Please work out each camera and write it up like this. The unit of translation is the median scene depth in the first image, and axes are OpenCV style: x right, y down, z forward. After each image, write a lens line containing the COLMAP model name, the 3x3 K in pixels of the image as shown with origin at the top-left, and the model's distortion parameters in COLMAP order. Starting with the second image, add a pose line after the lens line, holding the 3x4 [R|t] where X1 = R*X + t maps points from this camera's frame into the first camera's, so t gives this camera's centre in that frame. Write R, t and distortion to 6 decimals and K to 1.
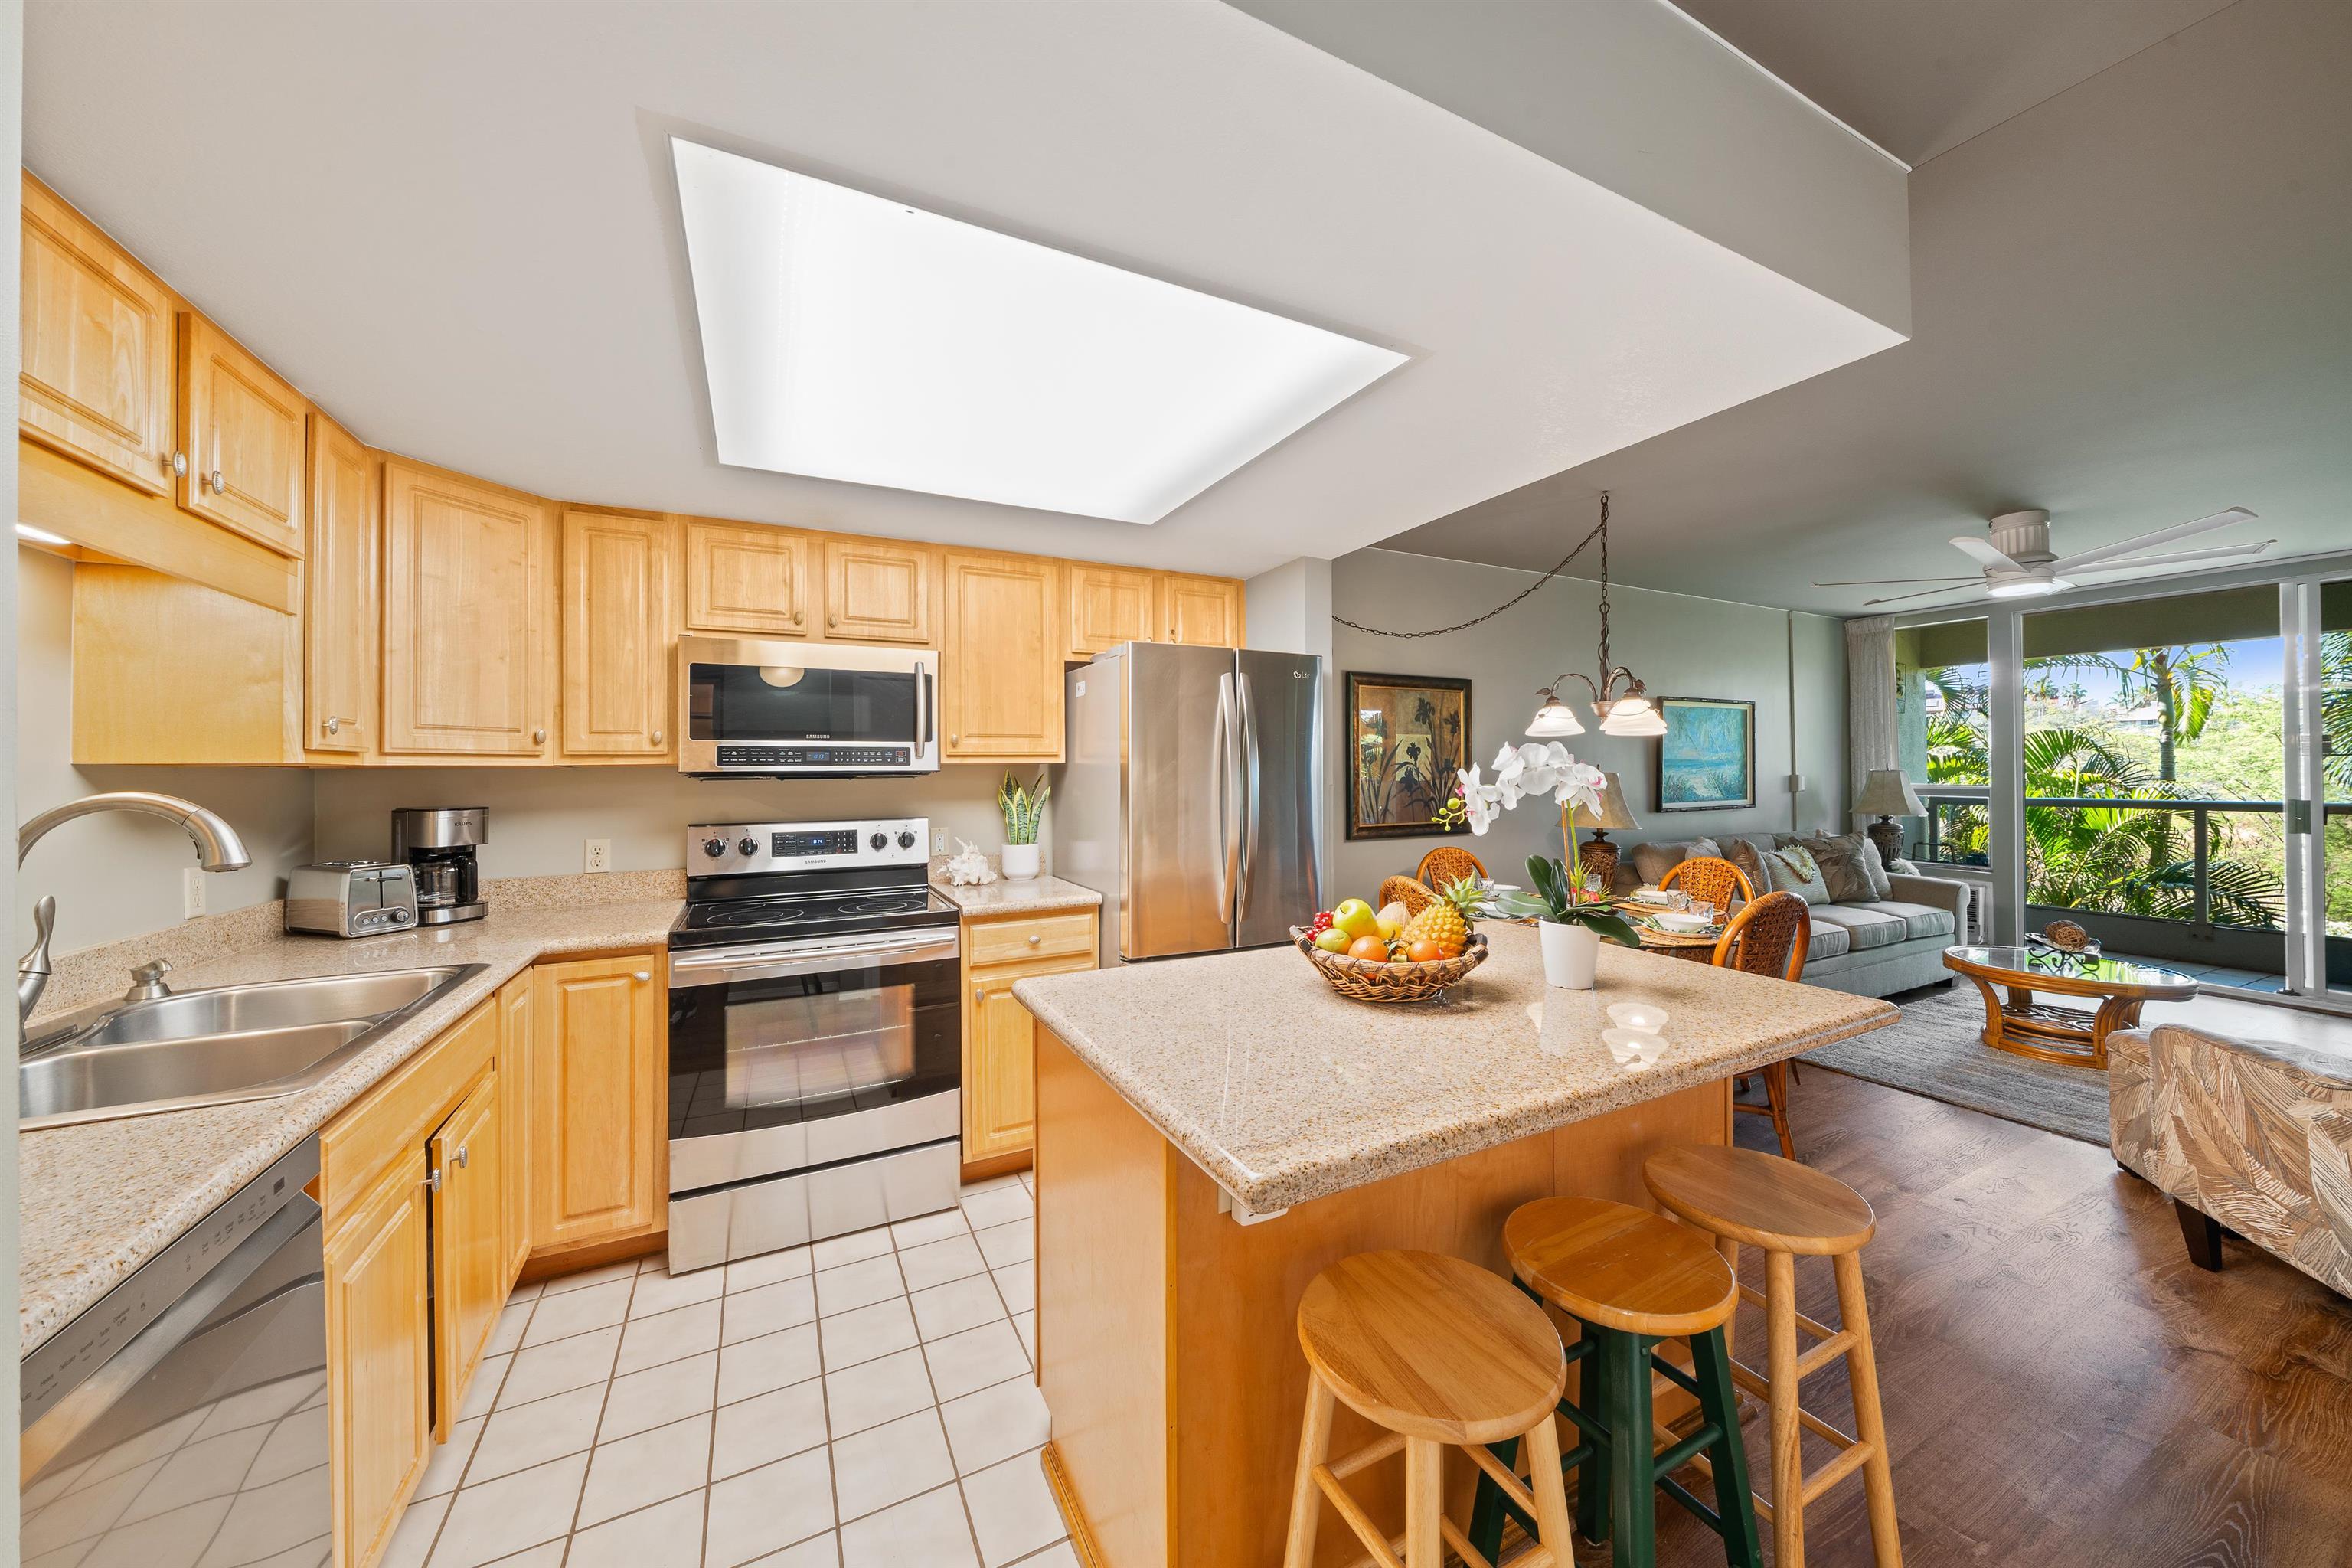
lens RADIAL K [[823.9, 0, 1193.9], [0, 823.9, 762.5], [0, 0, 1]] dist [-0.007550, 0.000314]
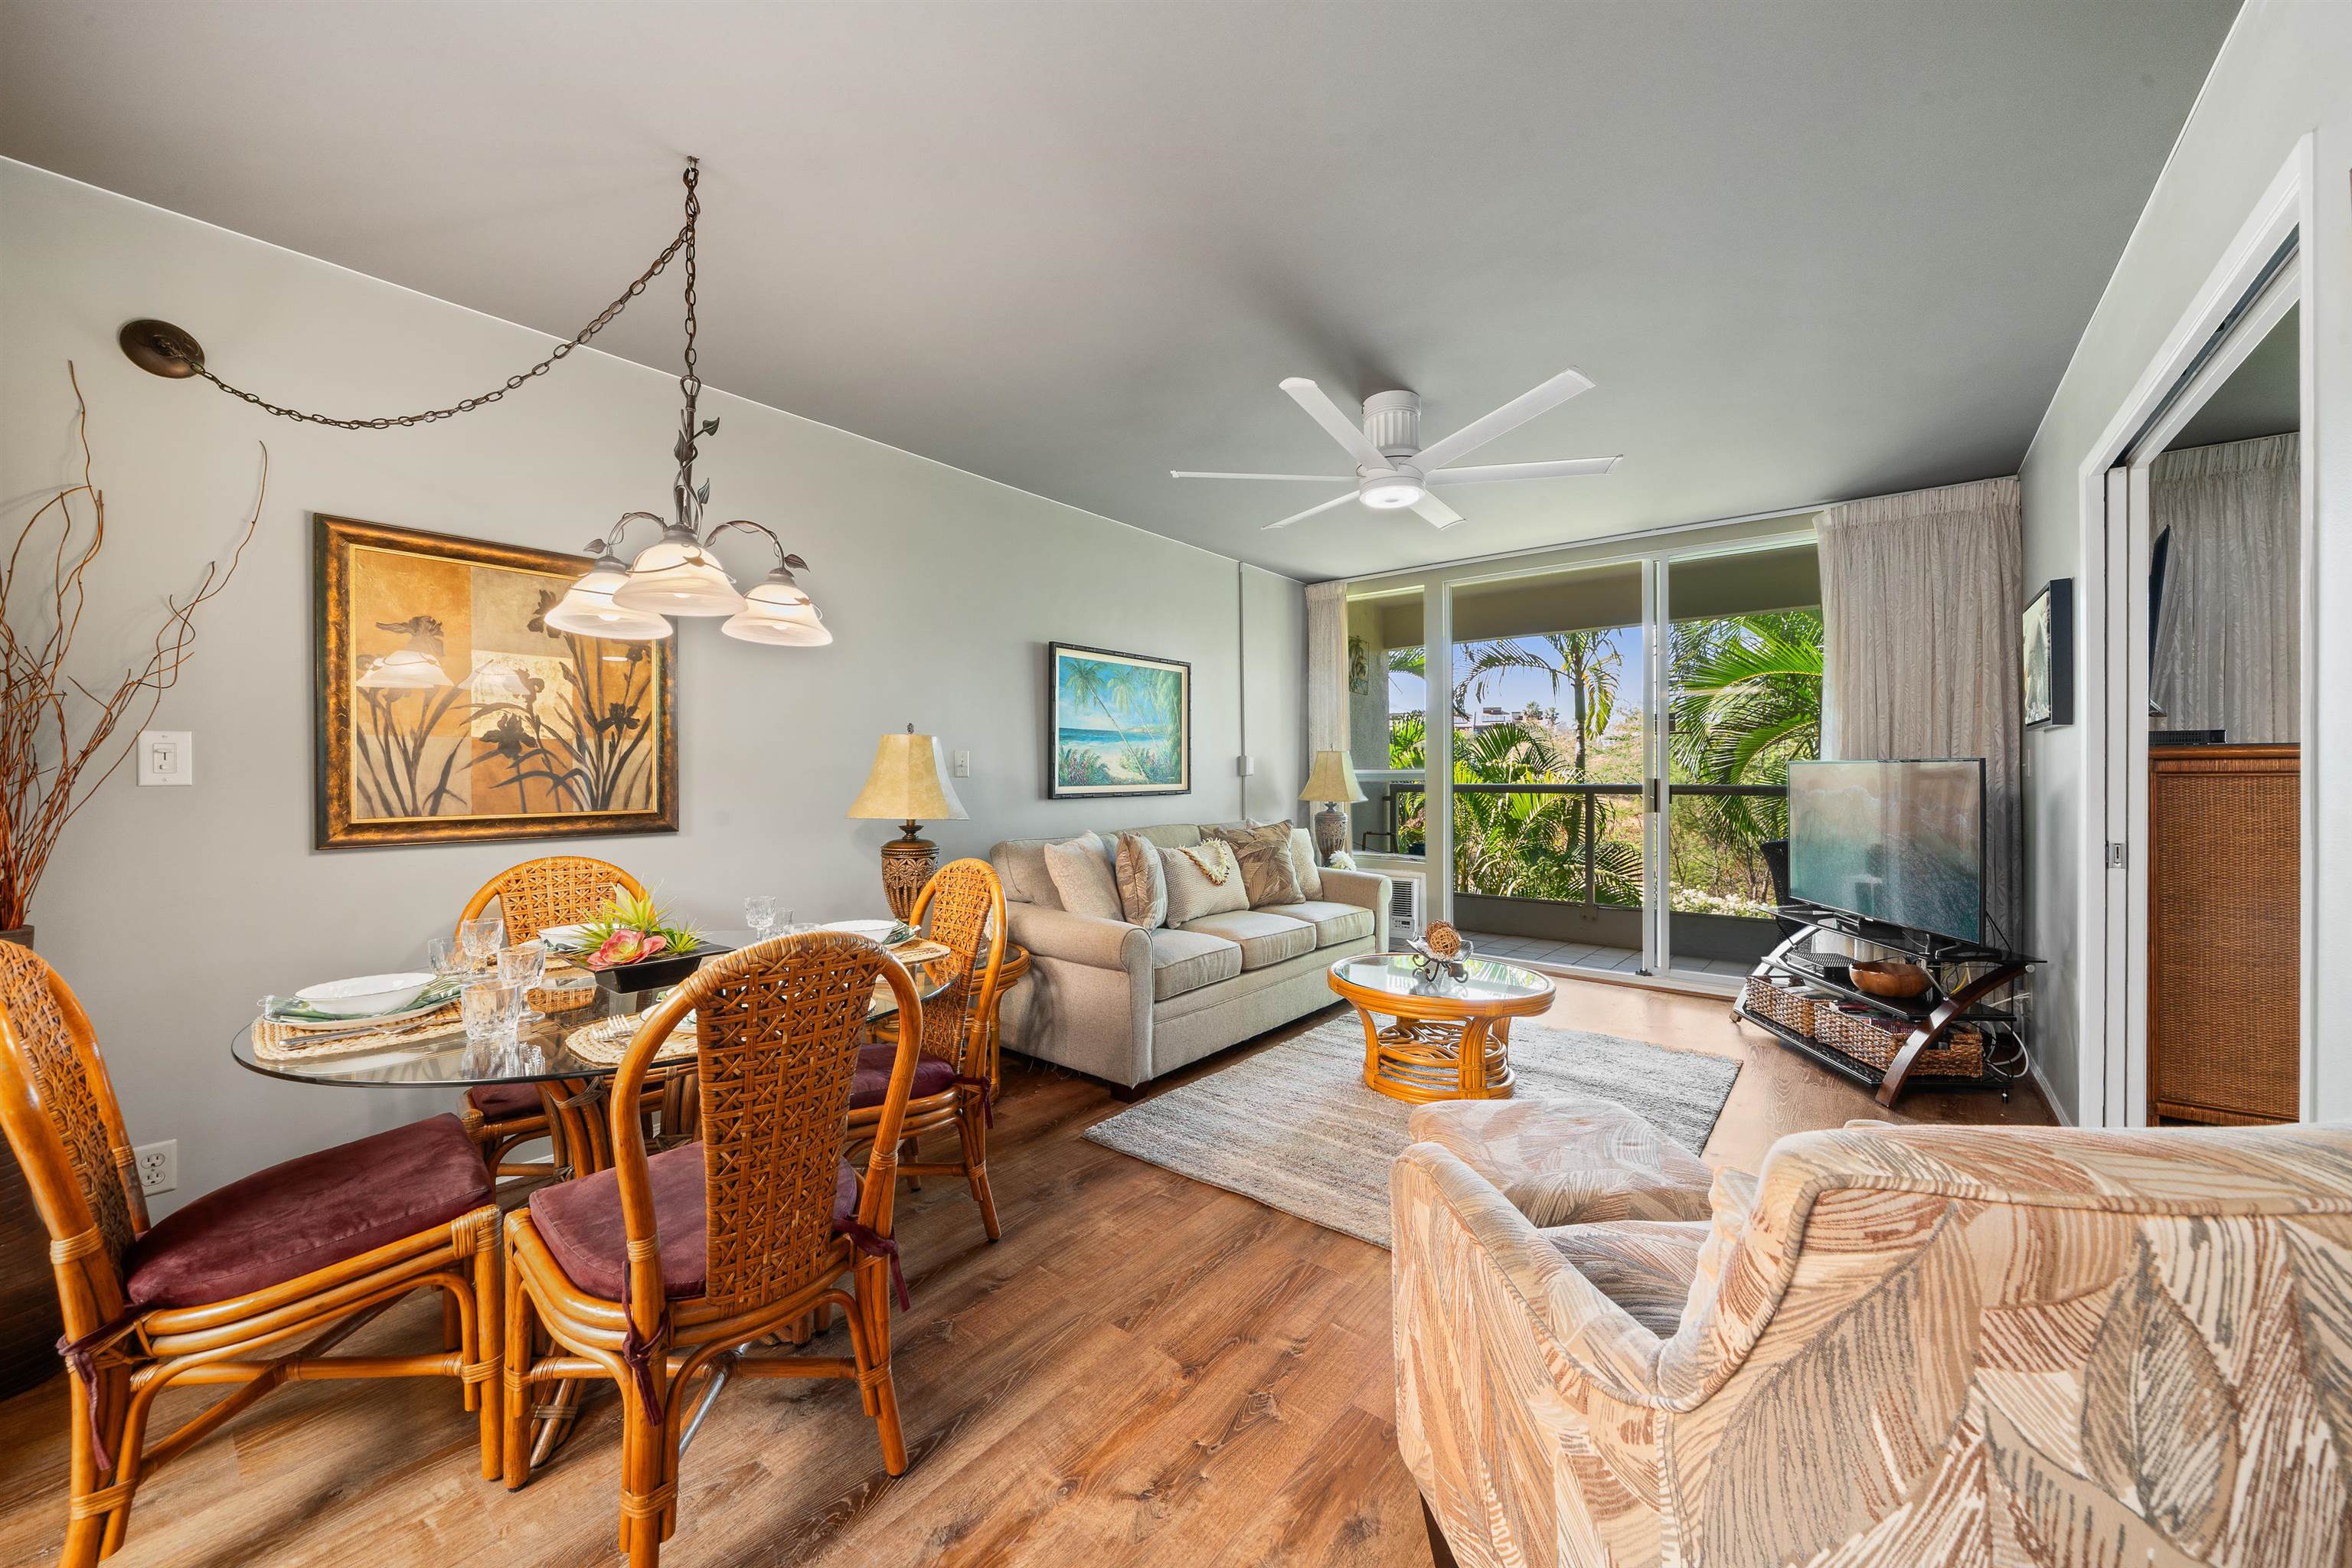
lens RADIAL K [[869.4, 0, 1187.9], [0, 869.4, 775.1], [0, 0, 1]] dist [-0.002463, -0.000029]
pose [[0.910751, 0.003913, 0.412938, 0.698455], [-0.009115, 0.999902, 0.010628, 0.058666], [-0.412856, -0.013444, 0.910697, 0.463819]]
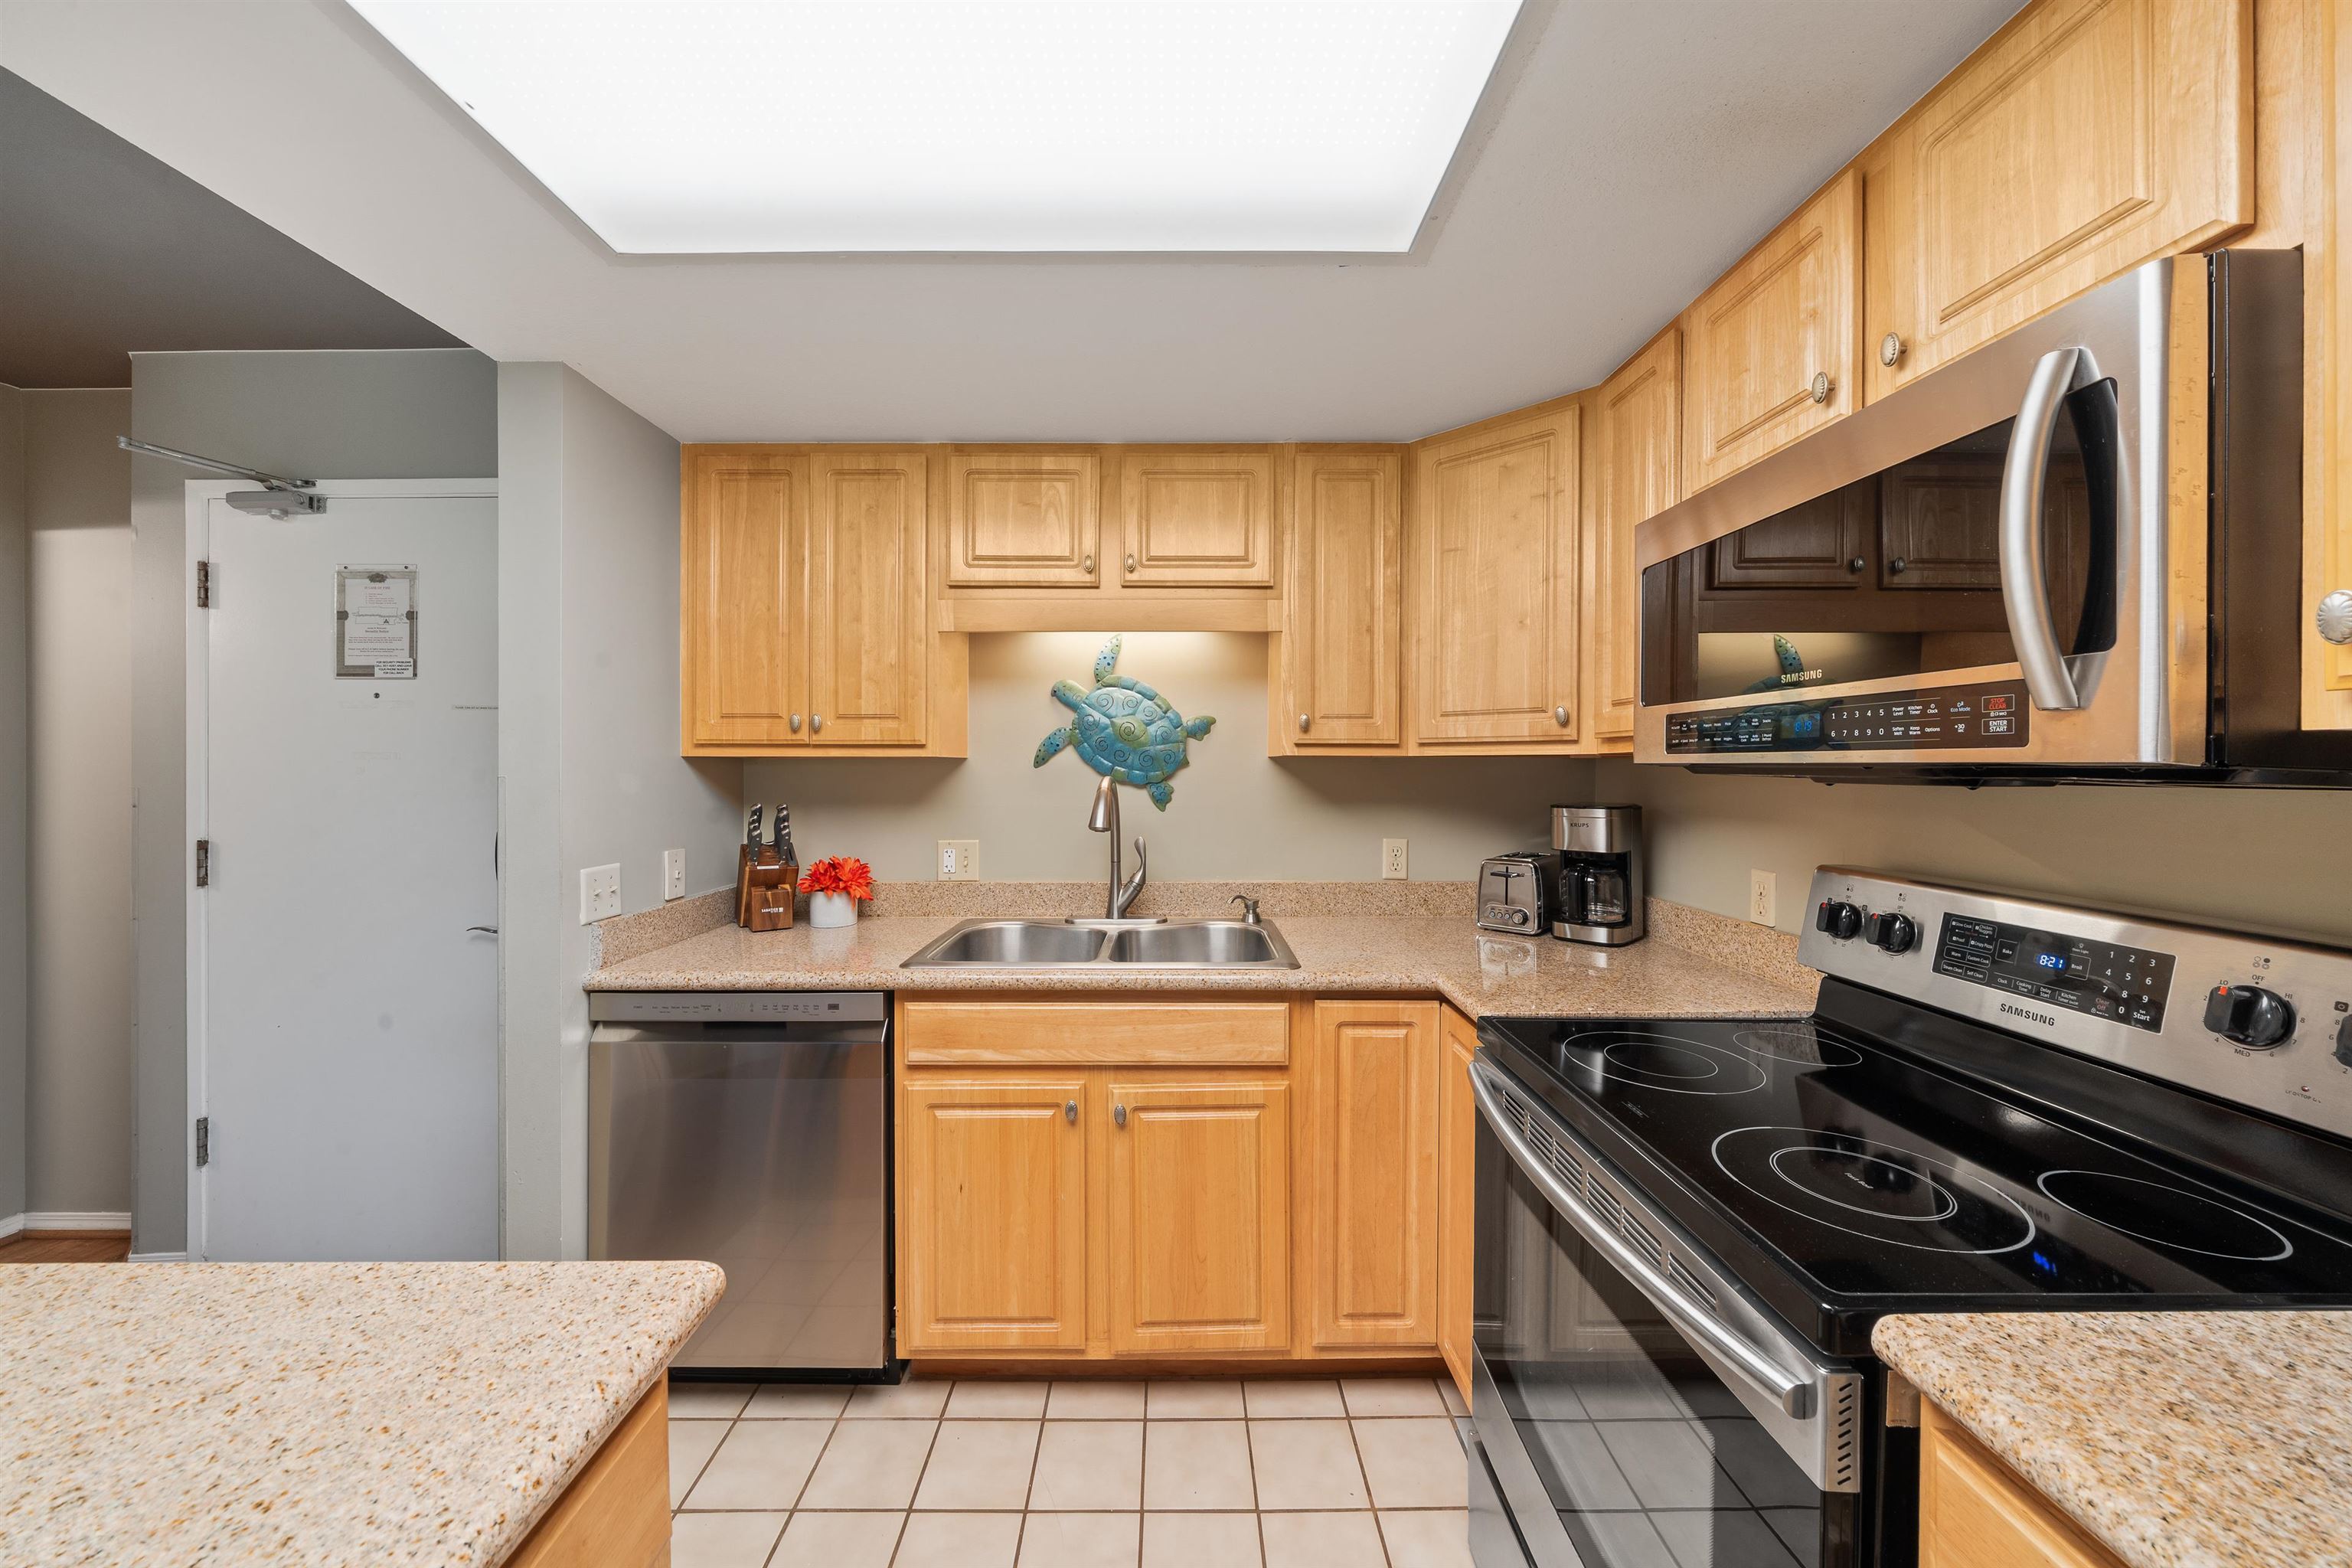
lens RADIAL K [[823.9, 0, 1167.9], [0, 823.9, 763.4], [0, 0, 1]] dist [-0.007550, 0.000314]
pose [[-0.460039, 0.005558, -0.887882, 0.032808], [0.011713, 0.999931, 0.000191, 0.006644], [0.887822, -0.010312, -0.460072, 0.917342]]
